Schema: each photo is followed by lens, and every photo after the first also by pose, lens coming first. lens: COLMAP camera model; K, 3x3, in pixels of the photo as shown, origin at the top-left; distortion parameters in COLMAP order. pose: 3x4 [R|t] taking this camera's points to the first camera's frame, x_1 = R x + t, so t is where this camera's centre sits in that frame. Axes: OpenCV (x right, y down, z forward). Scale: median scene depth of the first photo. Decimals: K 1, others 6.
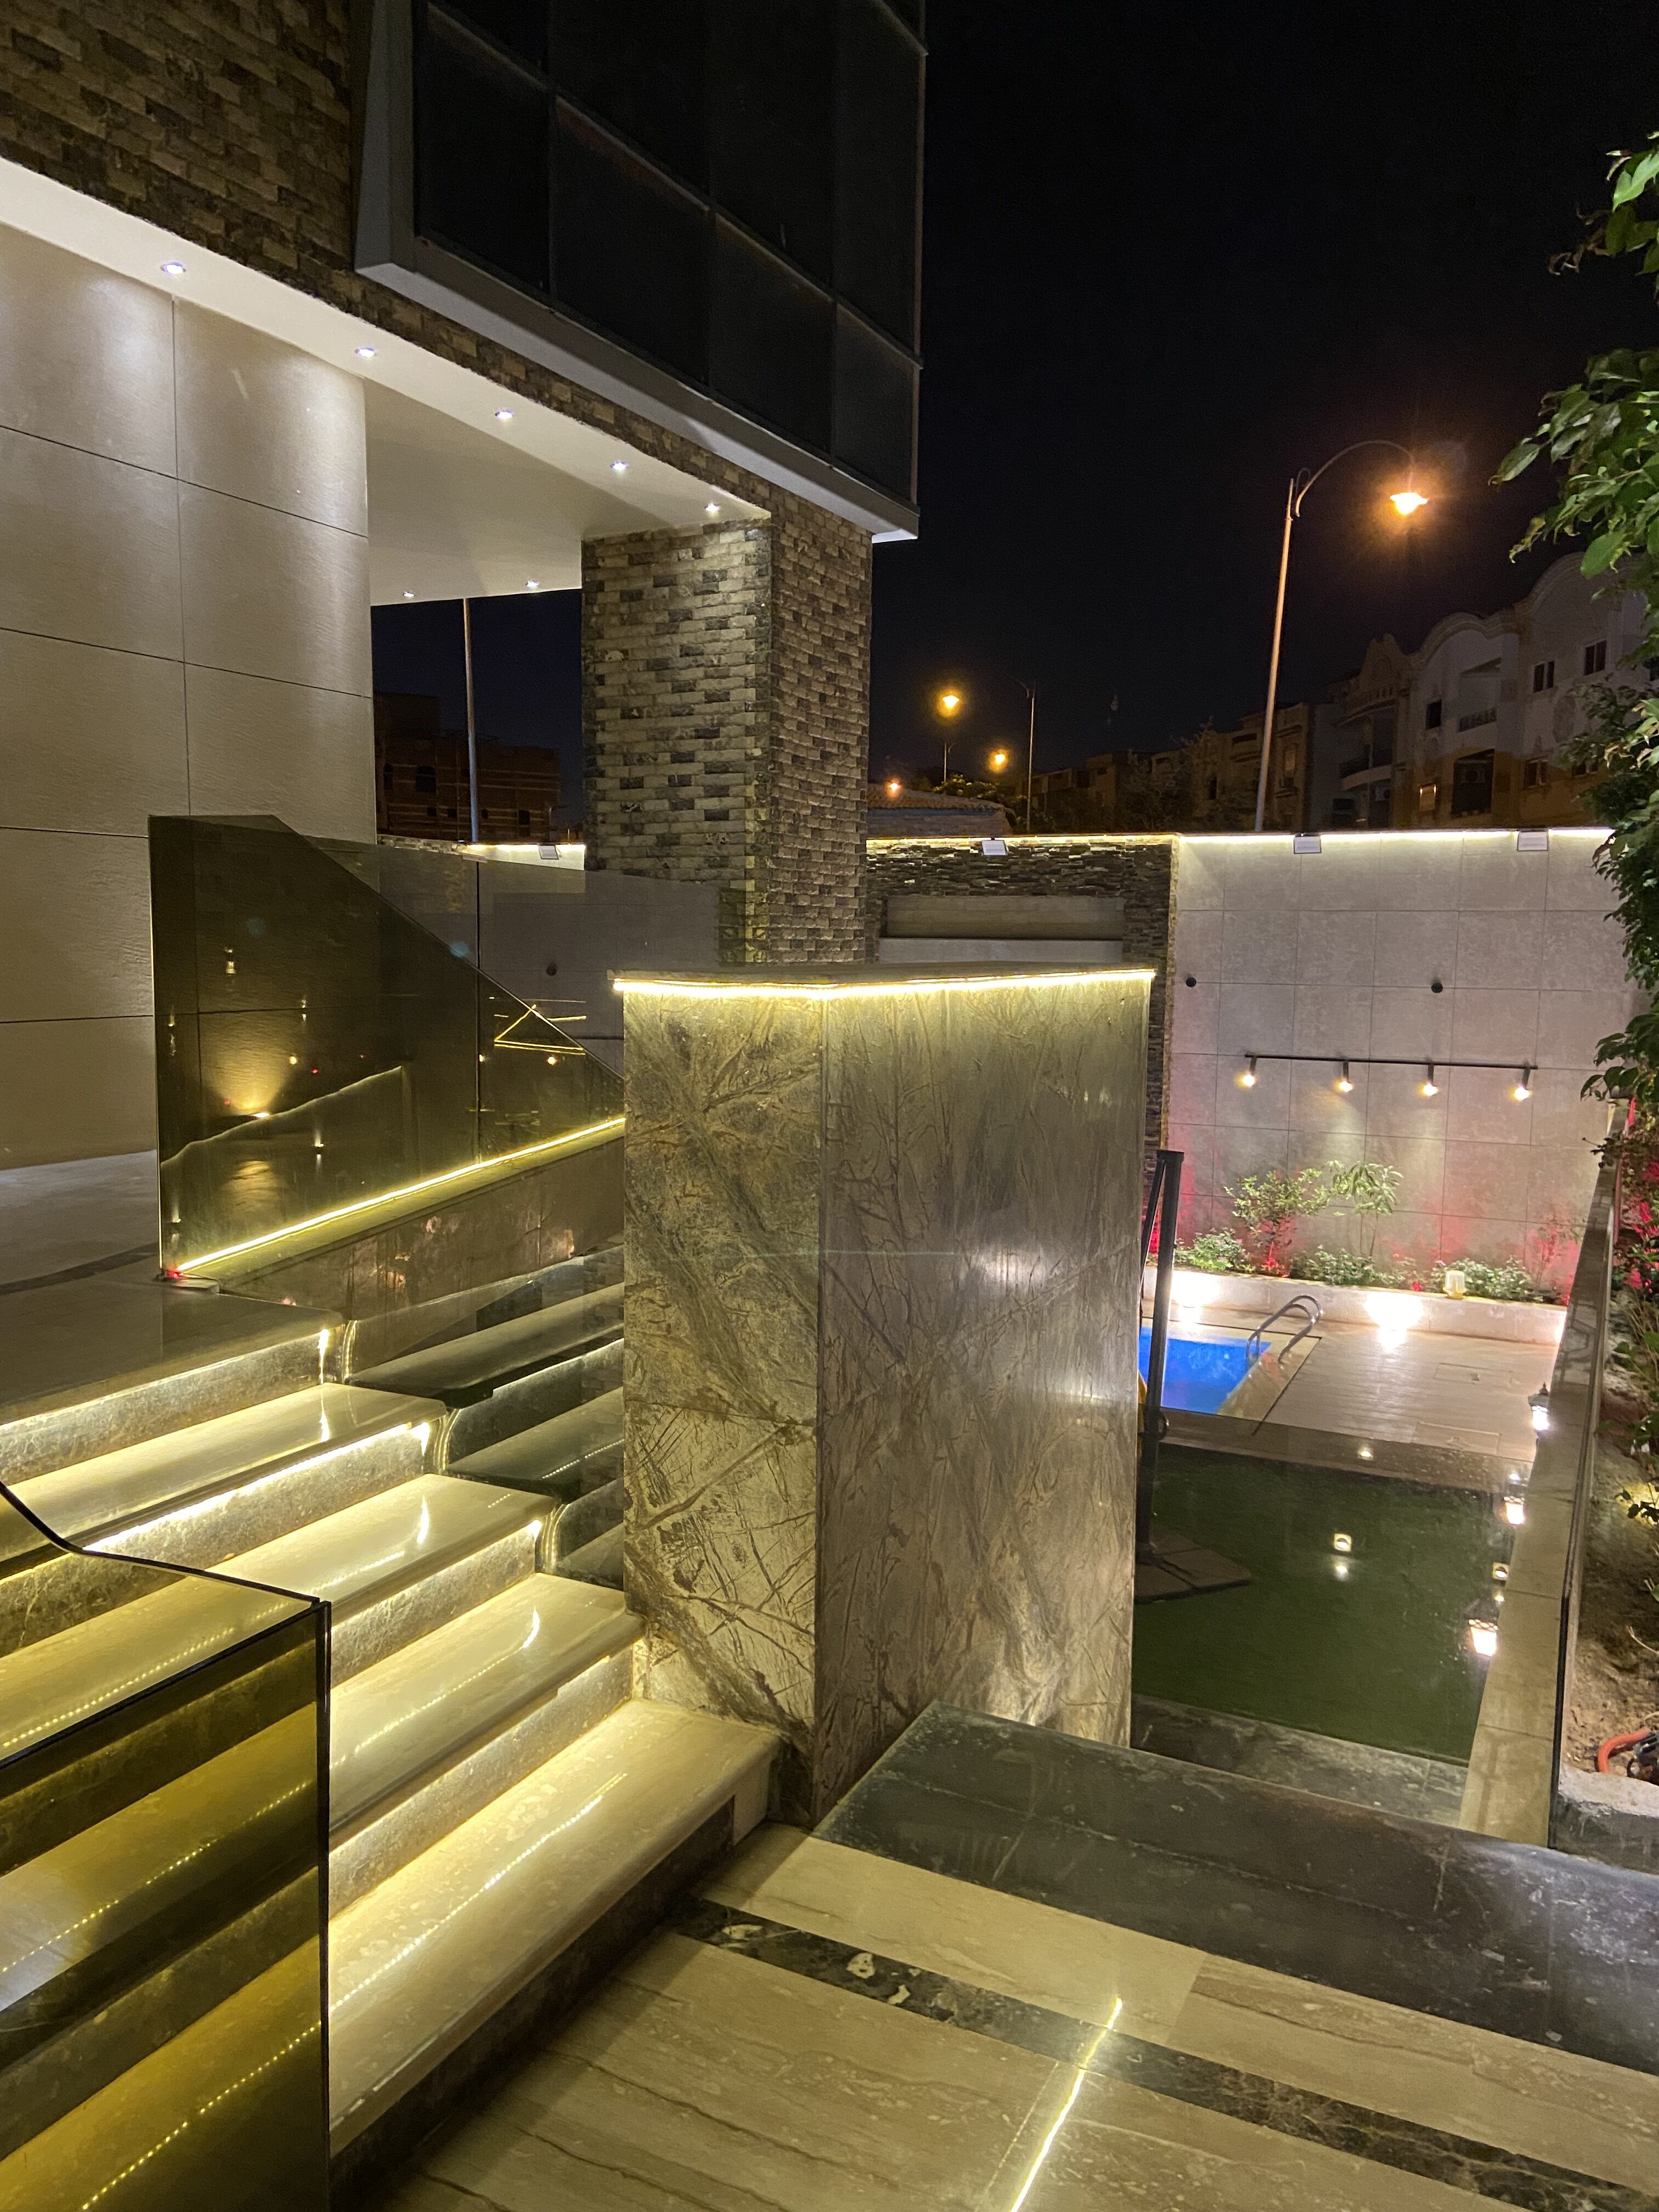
lens RADIAL K [[1661.5, 0, 782.5], [0, 1661.5, 1124.0], [0, 0, 1]] dist [0.068405, -0.089639]
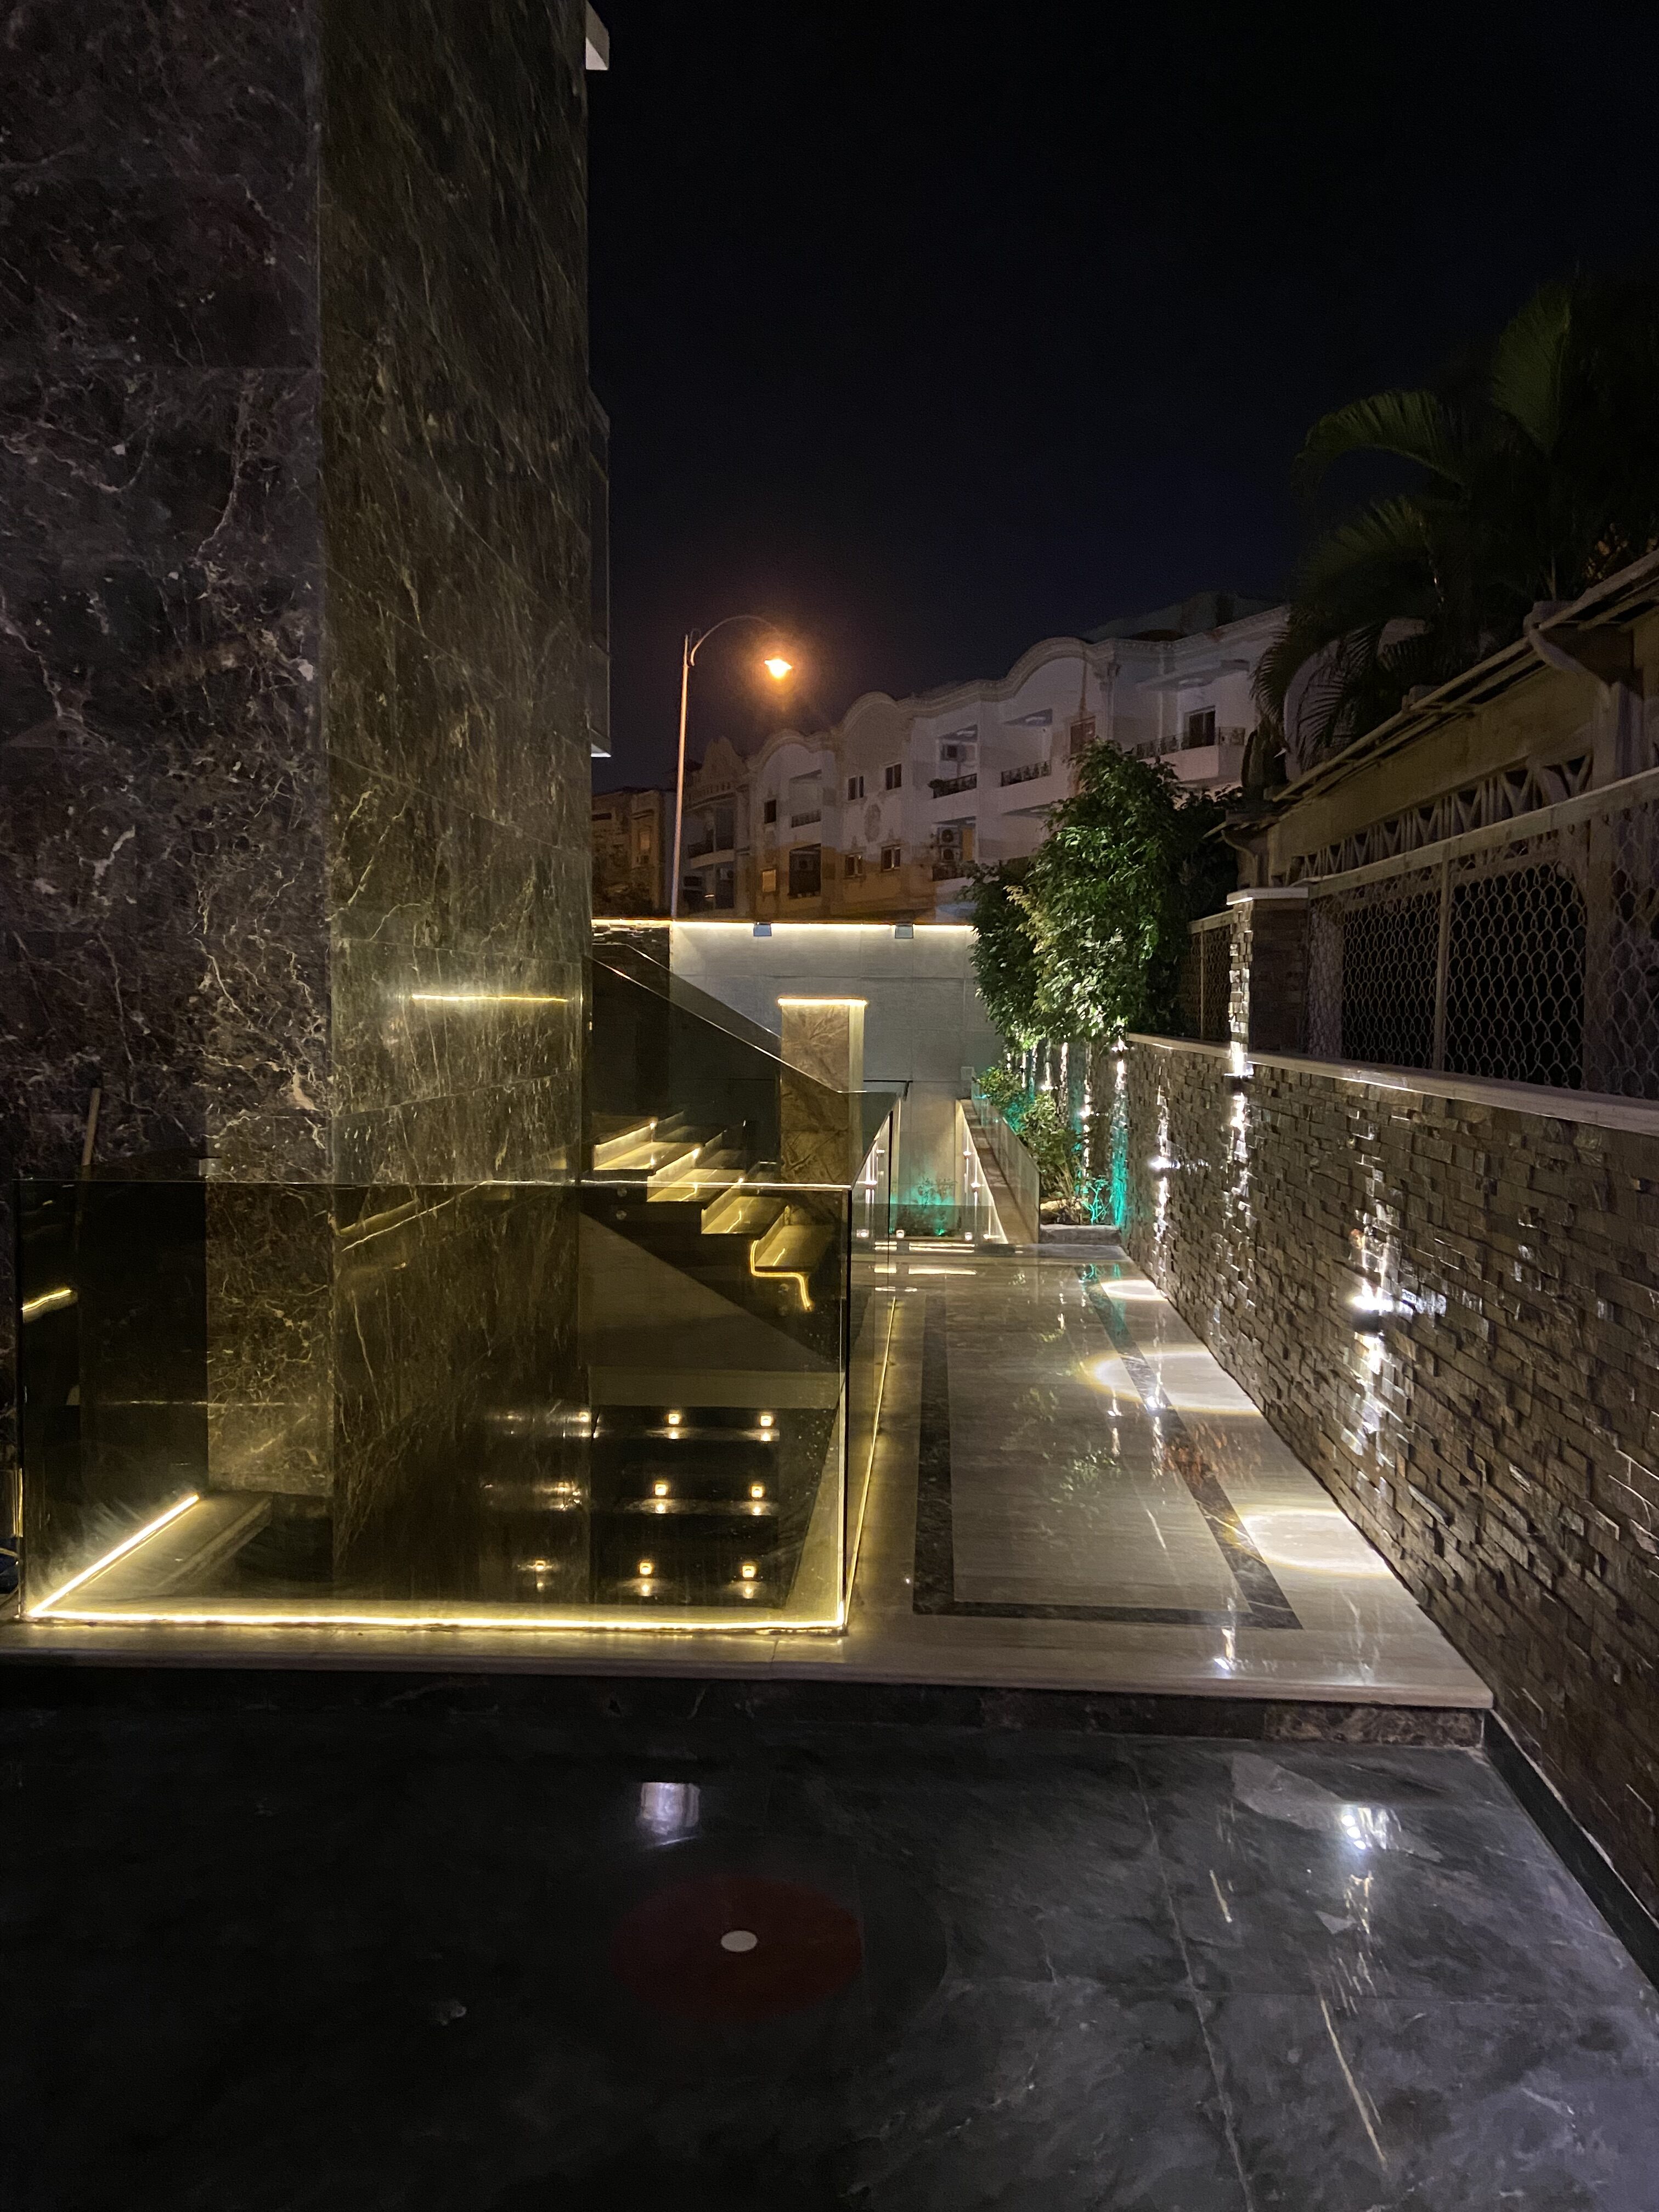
lens RADIAL K [[1661.5, 0, 843.8], [0, 1661.5, 1102.1], [0, 0, 1]] dist [0.068405, -0.089639]
pose [[0.910837, -0.023787, 0.412081, -0.070856], [0.043986, 0.998247, -0.039600, 0.013228], [-0.410417, 0.054194, 0.910286, -0.106166]]
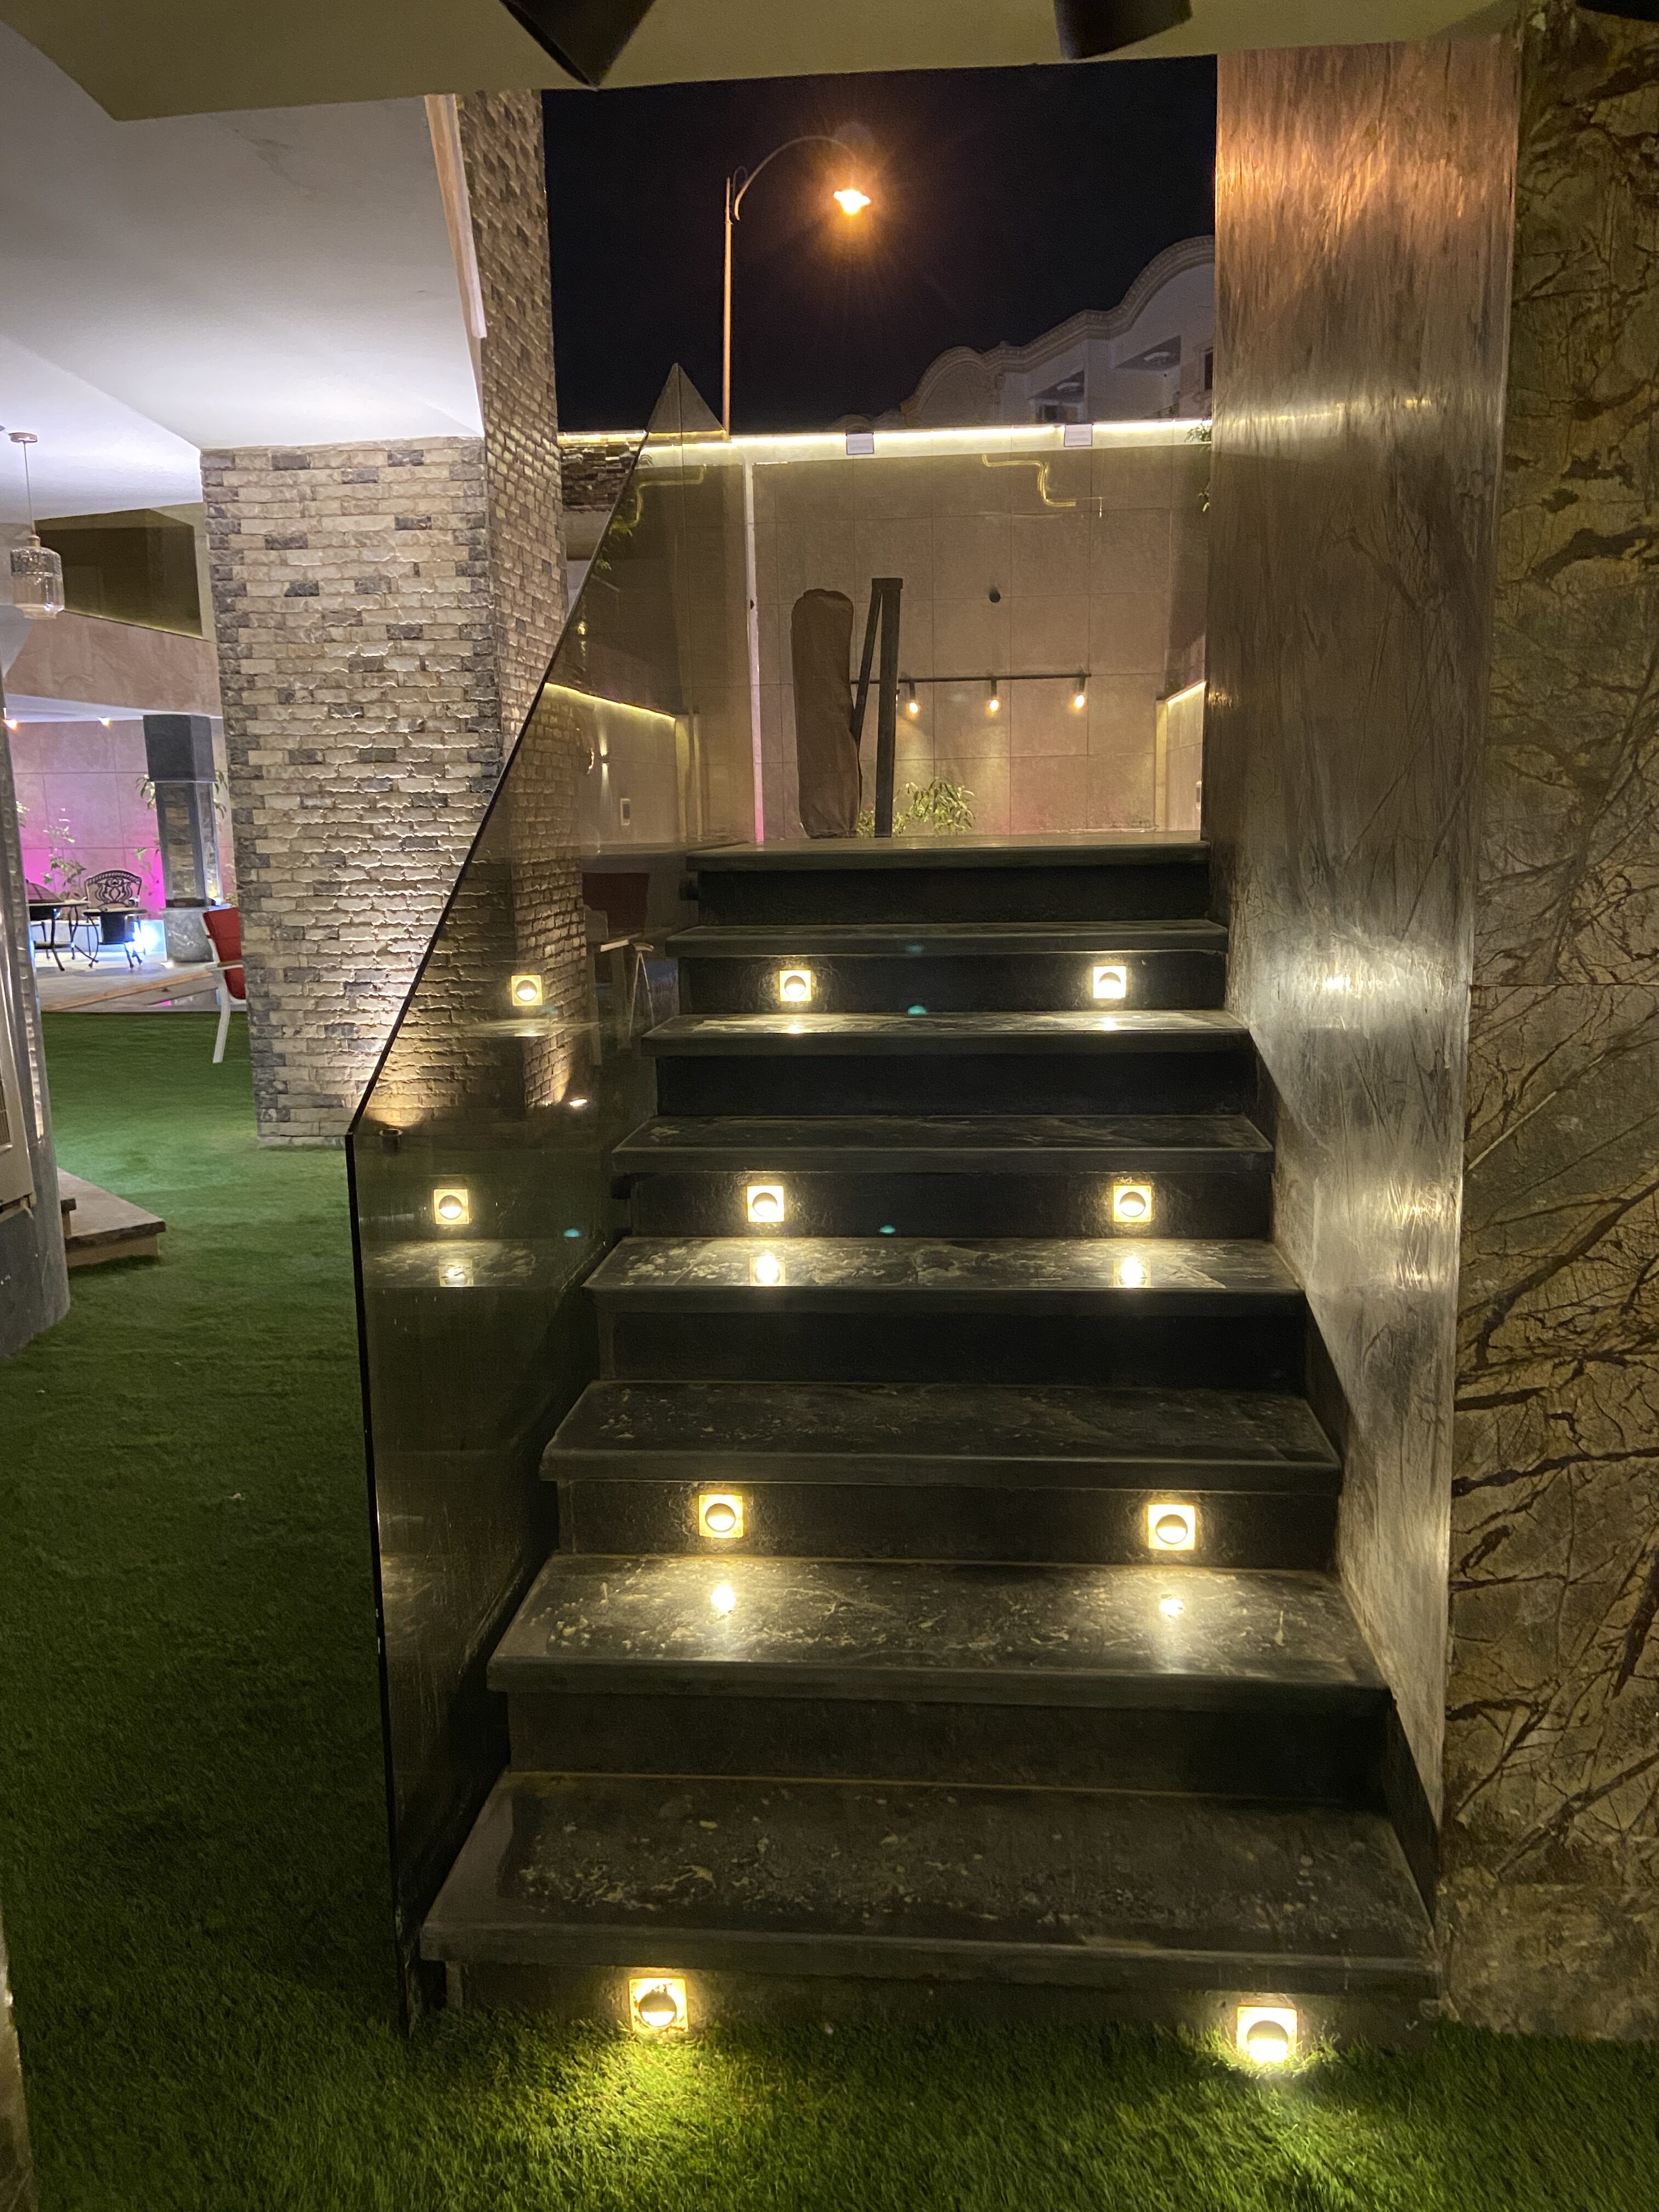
lens RADIAL K [[1661.5, 0, 850.5], [0, 1661.5, 1146.1], [0, 0, 1]] dist [0.068405, -0.089639]
pose [[0.922545, -0.104552, 0.371455, -0.027784], [0.071580, 0.992256, 0.101510, 0.042837], [-0.379192, -0.067059, 0.922885, 0.033666]]
